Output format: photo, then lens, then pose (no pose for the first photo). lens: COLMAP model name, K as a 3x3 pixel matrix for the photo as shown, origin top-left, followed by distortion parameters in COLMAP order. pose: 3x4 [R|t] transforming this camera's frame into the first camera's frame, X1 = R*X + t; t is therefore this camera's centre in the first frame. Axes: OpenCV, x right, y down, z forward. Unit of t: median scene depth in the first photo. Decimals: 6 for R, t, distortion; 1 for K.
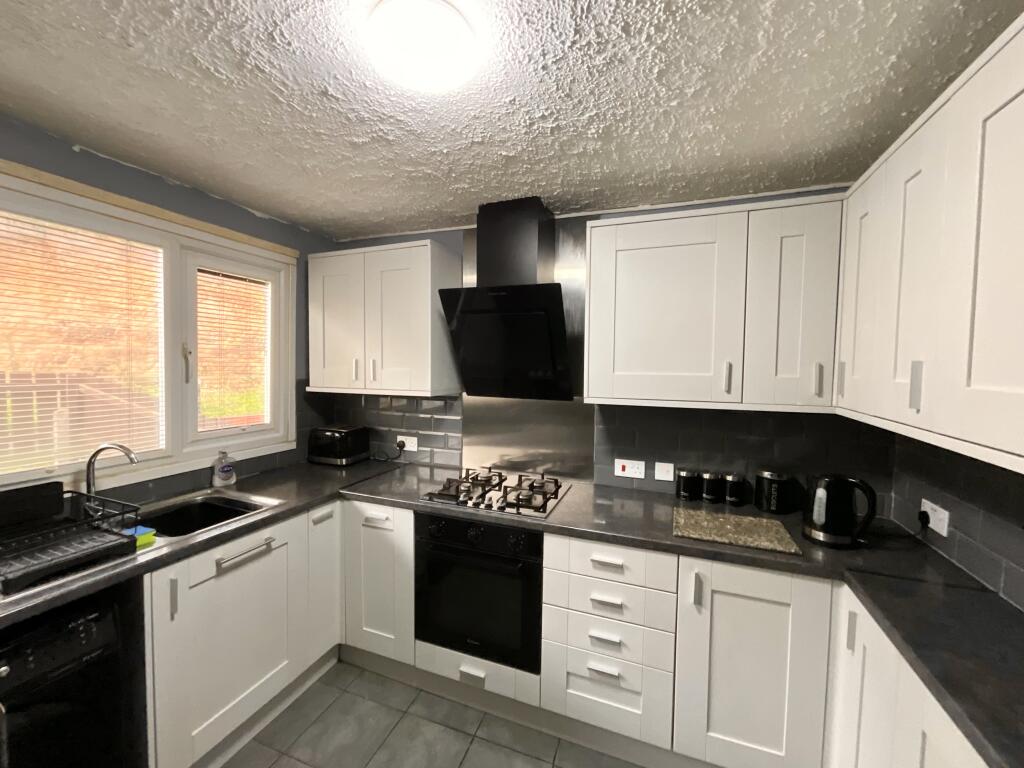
lens RADIAL K [[409.8, 0, 511.6], [0, 409.8, 386.3], [0, 0, 1]] dist [0.001767, -0.000507]
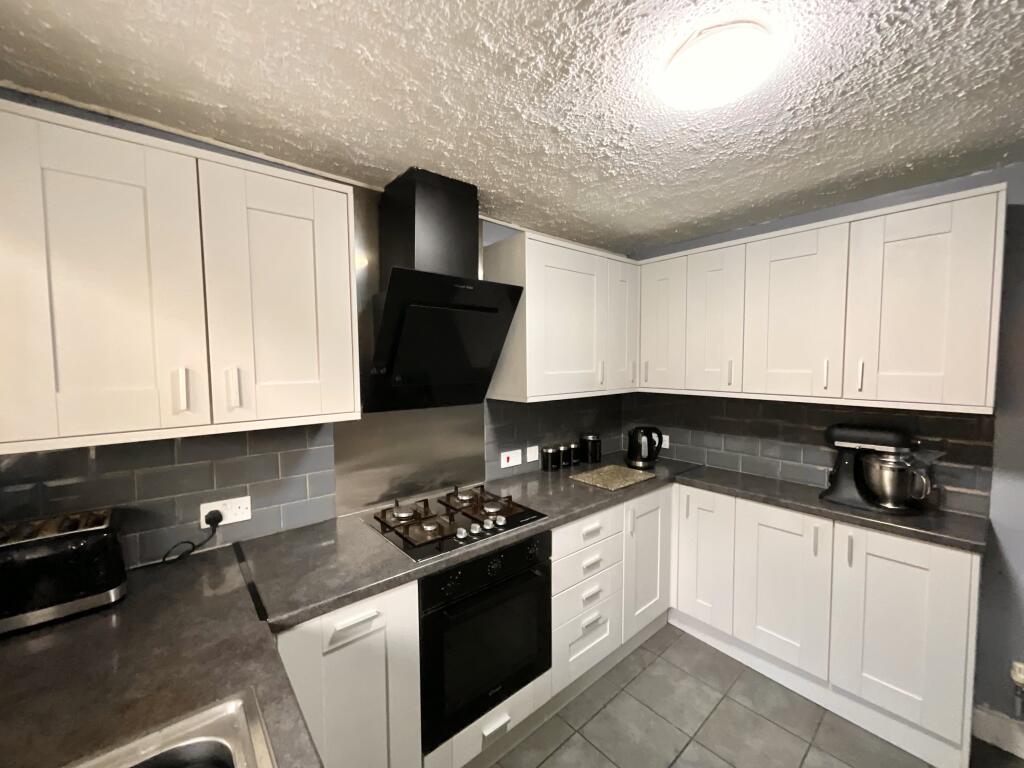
lens RADIAL K [[409.8, 0, 508.4], [0, 409.8, 385.4], [0, 0, 1]] dist [0.001767, -0.000507]
pose [[0.491690, -0.067996, 0.868111, -0.701480], [0.064628, 0.997047, 0.041491, -0.046198], [-0.868369, 0.035704, 0.494632, 0.470605]]
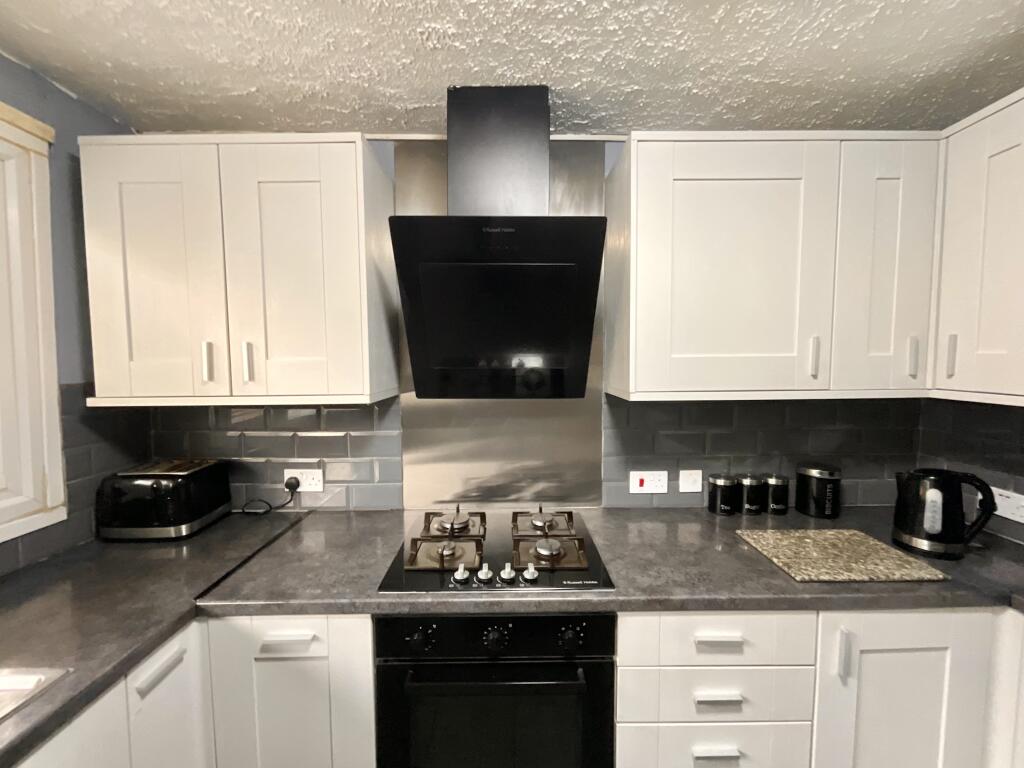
lens RADIAL K [[409.8, 0, 511.3], [0, 409.8, 385.1], [0, 0, 1]] dist [0.001767, -0.000507]
pose [[0.930347, -0.042013, 0.364266, -0.234266], [0.038826, 0.999117, 0.016073, -0.003624], [-0.364619, -0.000811, 0.931156, 0.396675]]
